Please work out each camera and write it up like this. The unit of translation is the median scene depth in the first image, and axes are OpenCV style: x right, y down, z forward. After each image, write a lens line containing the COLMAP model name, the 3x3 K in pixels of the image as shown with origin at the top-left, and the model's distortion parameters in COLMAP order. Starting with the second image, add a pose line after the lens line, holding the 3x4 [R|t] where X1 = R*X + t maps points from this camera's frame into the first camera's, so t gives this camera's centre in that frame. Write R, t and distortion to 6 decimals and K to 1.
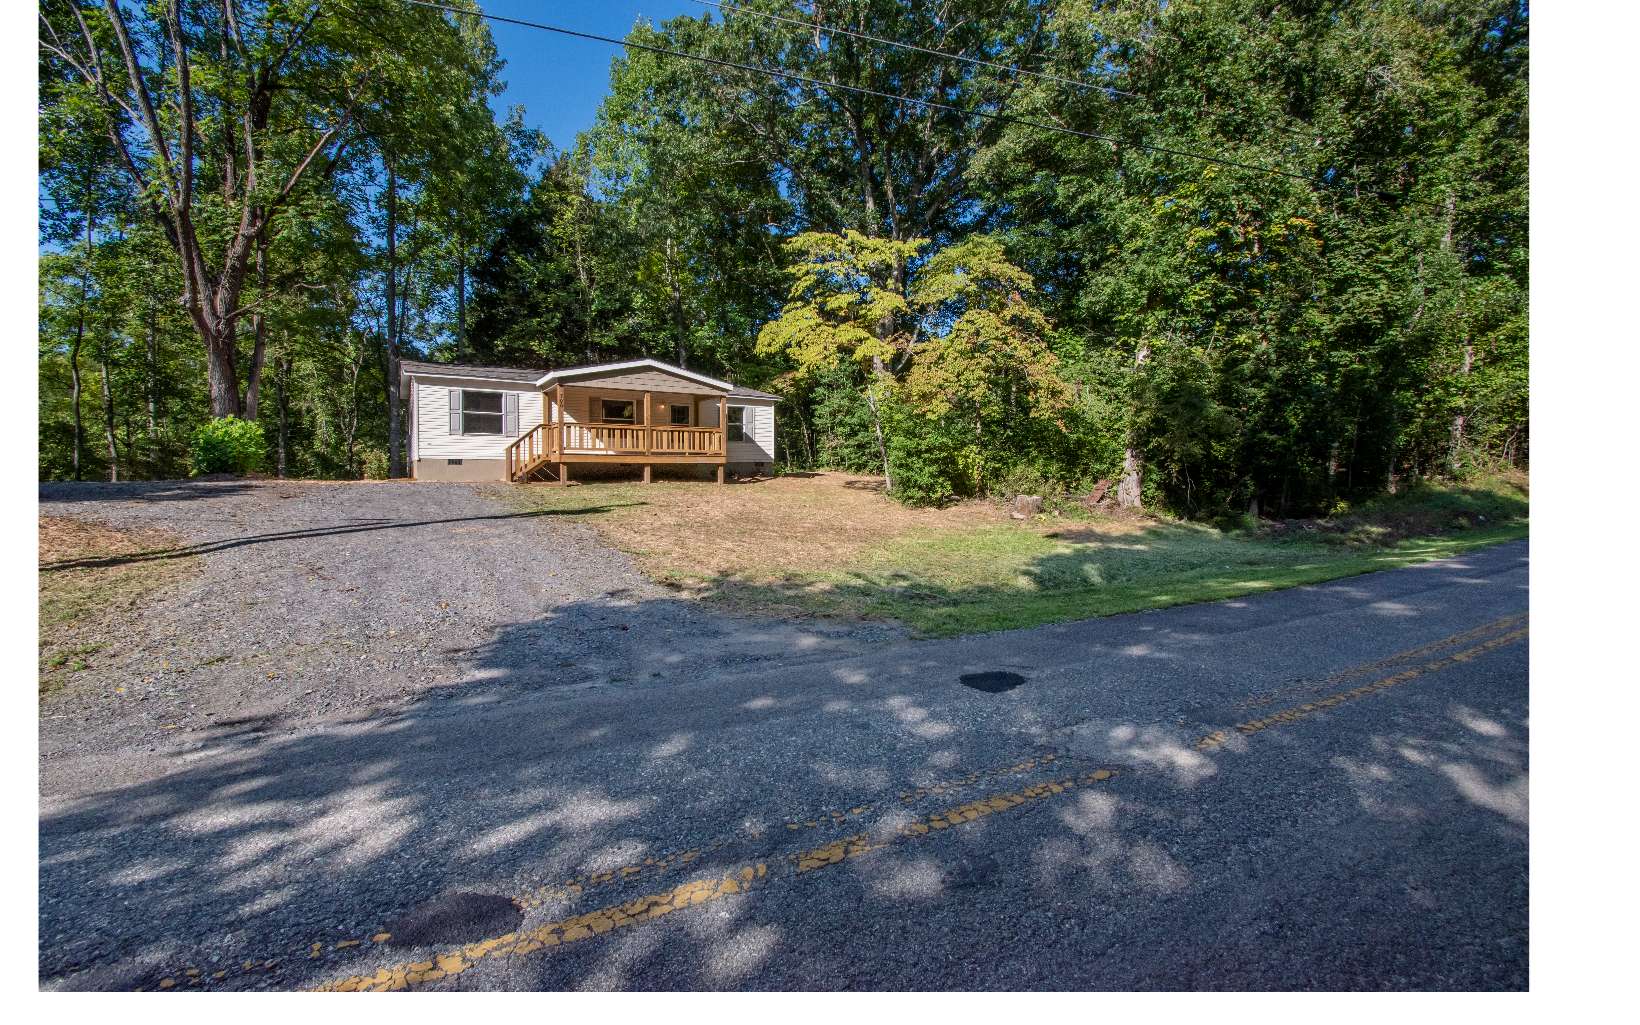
lens RADIAL K [[683.3, 0, 796.8], [0, 683.3, 490.2], [0, 0, 1]] dist [0.023865, -0.032647]
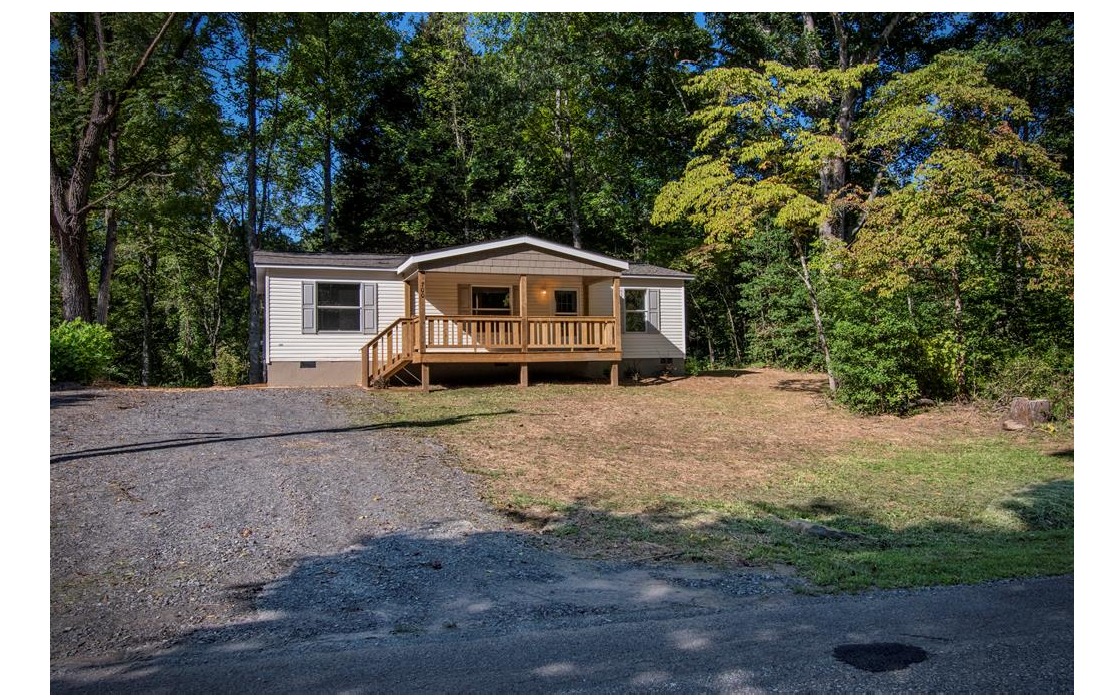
lens RADIAL K [[859.7, 0, 557.5], [0, 859.7, 348.5], [0, 0, 1]] dist [-0.006201, 0.036260]
pose [[0.978400, -0.020966, -0.205653, 0.033841], [0.010334, 0.998560, -0.052637, -0.001268], [0.206461, 0.049375, 0.977208, 0.002714]]
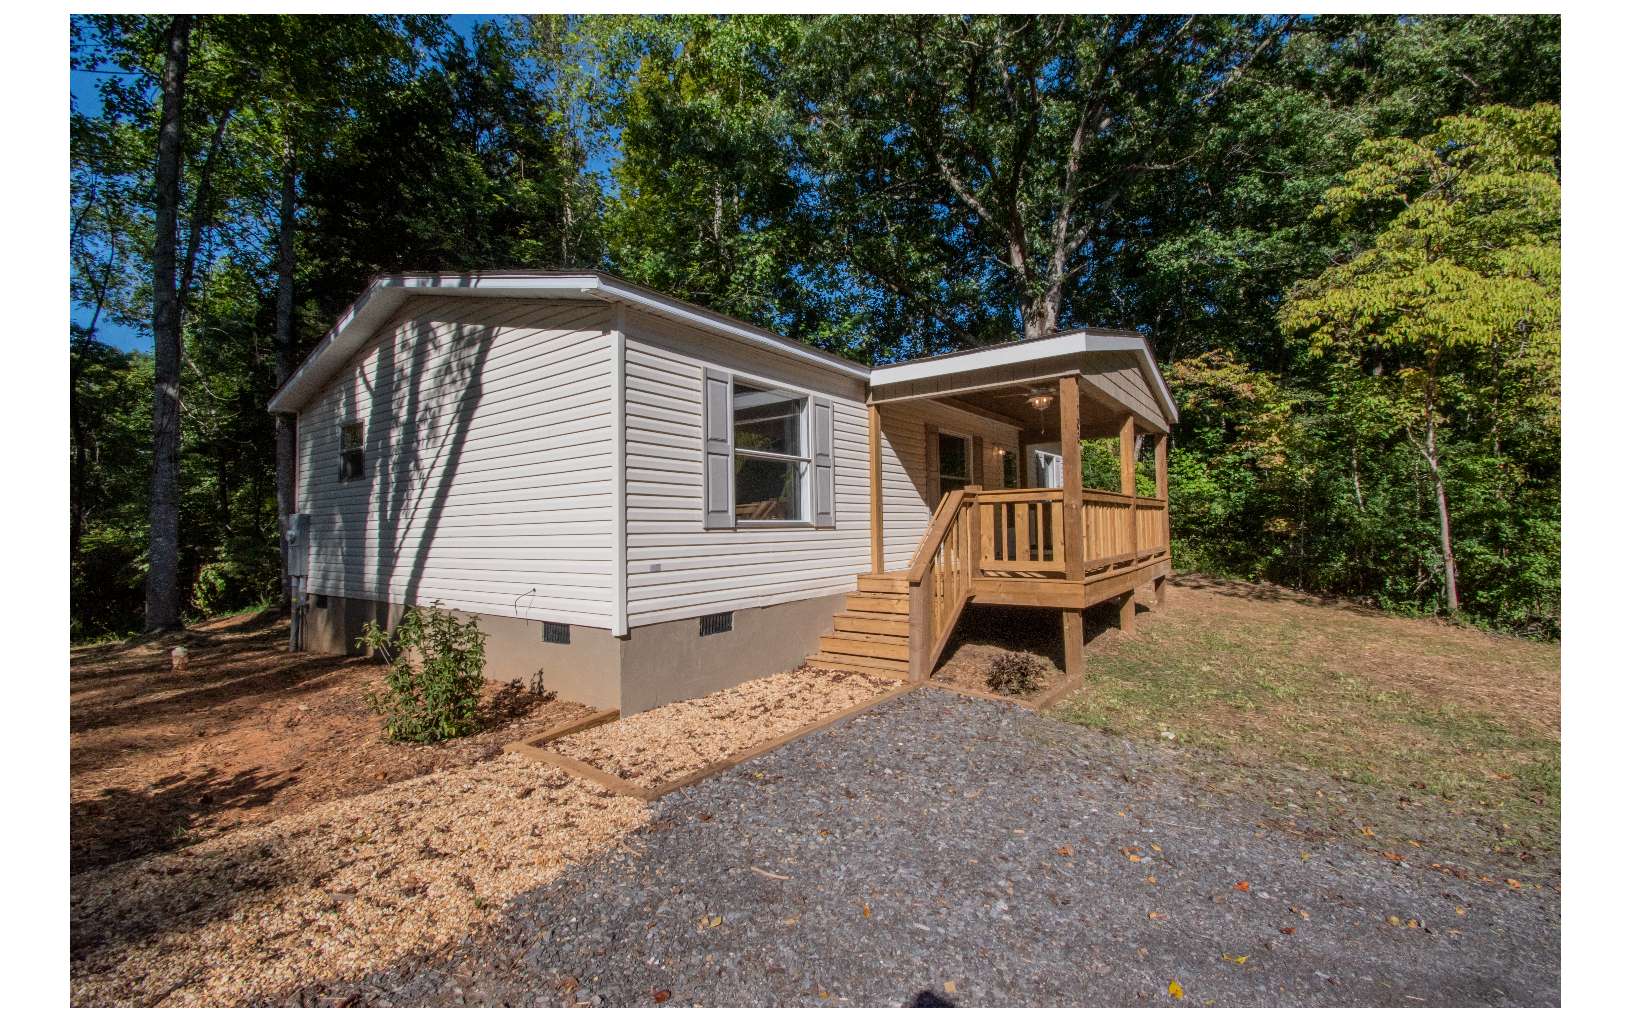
lens RADIAL K [[674.5, 0, 848.6], [0, 674.5, 511.9], [0, 0, 1]] dist [0.007536, -0.014824]
pose [[0.920847, -0.003510, 0.389908, -0.553699], [0.021308, 0.998918, -0.041333, -0.074479], [-0.389341, 0.046369, 0.919926, 0.713846]]
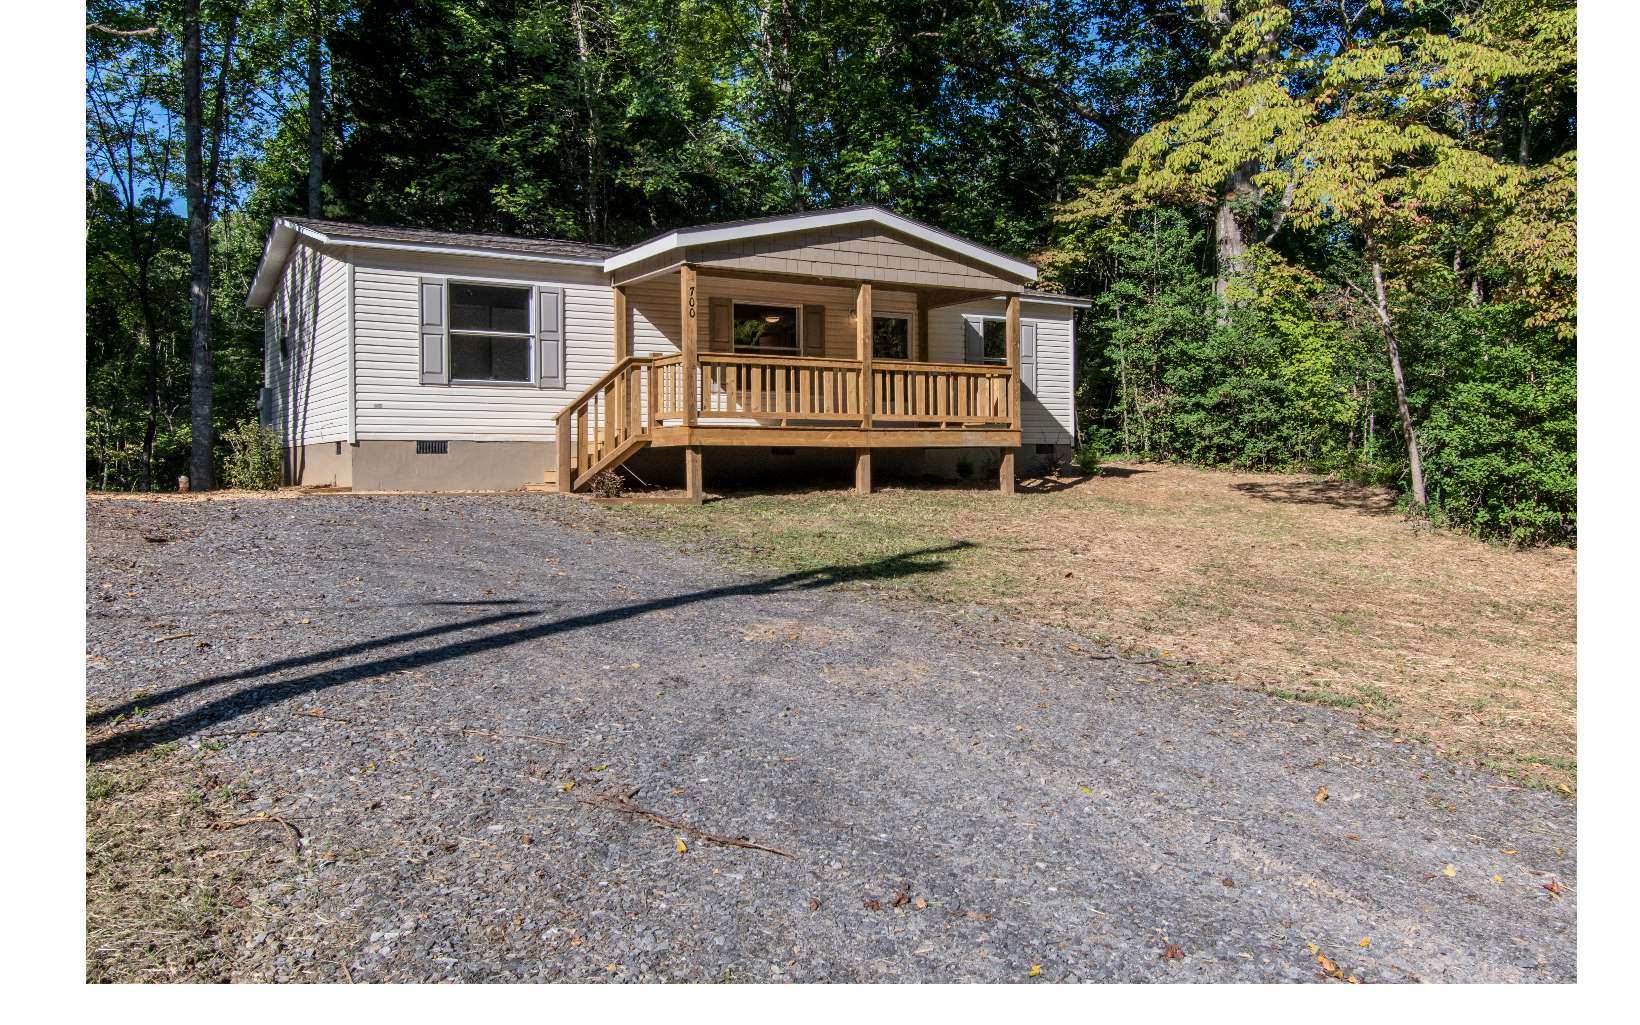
lens RADIAL K [[1326.3, 0, 859.6], [0, 1326.3, 485.0], [0, 0, 1]] dist [-0.001801, -0.000338]
pose [[0.999887, -0.006824, 0.013371, -0.240846], [0.006979, 0.999909, -0.011526, -0.006204], [-0.013291, 0.011618, 0.999844, 0.167134]]
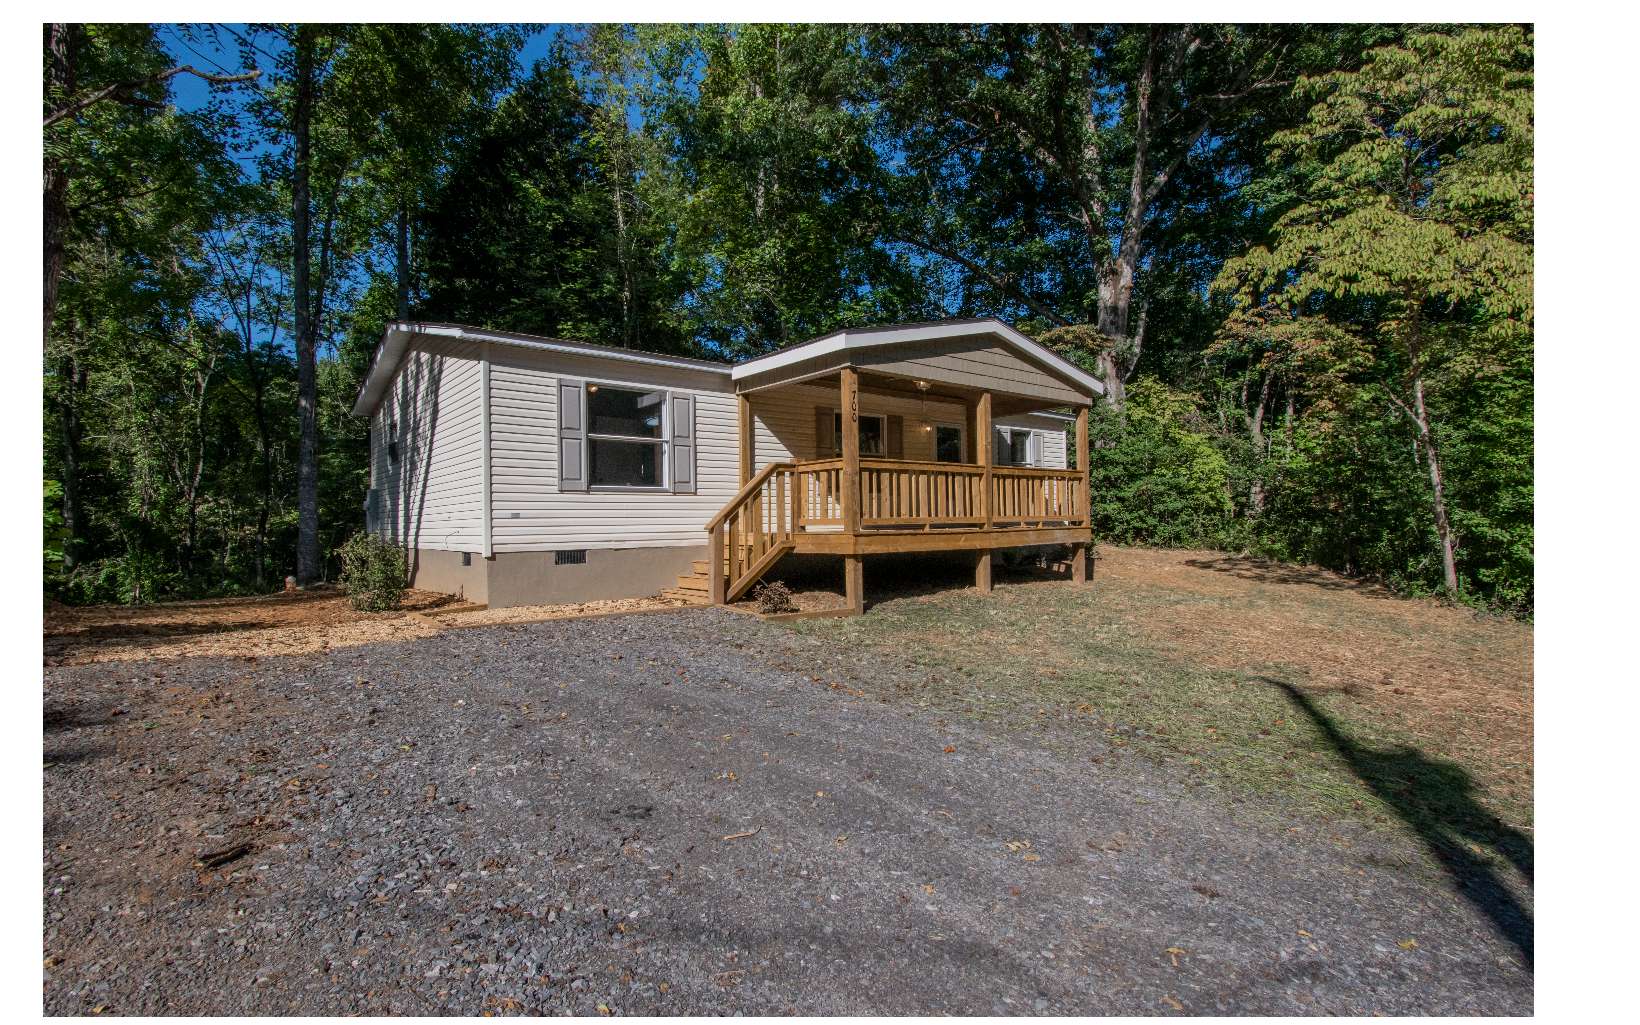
lens RADIAL K [[781.5, 0, 821.2], [0, 781.5, 521.5], [0, 0, 1]] dist [0.012740, -0.024740]
pose [[0.990638, -0.015444, 0.135640, -0.411157], [0.019141, 0.999479, -0.025997, -0.047195], [-0.135168, 0.028349, 0.990417, 0.514801]]
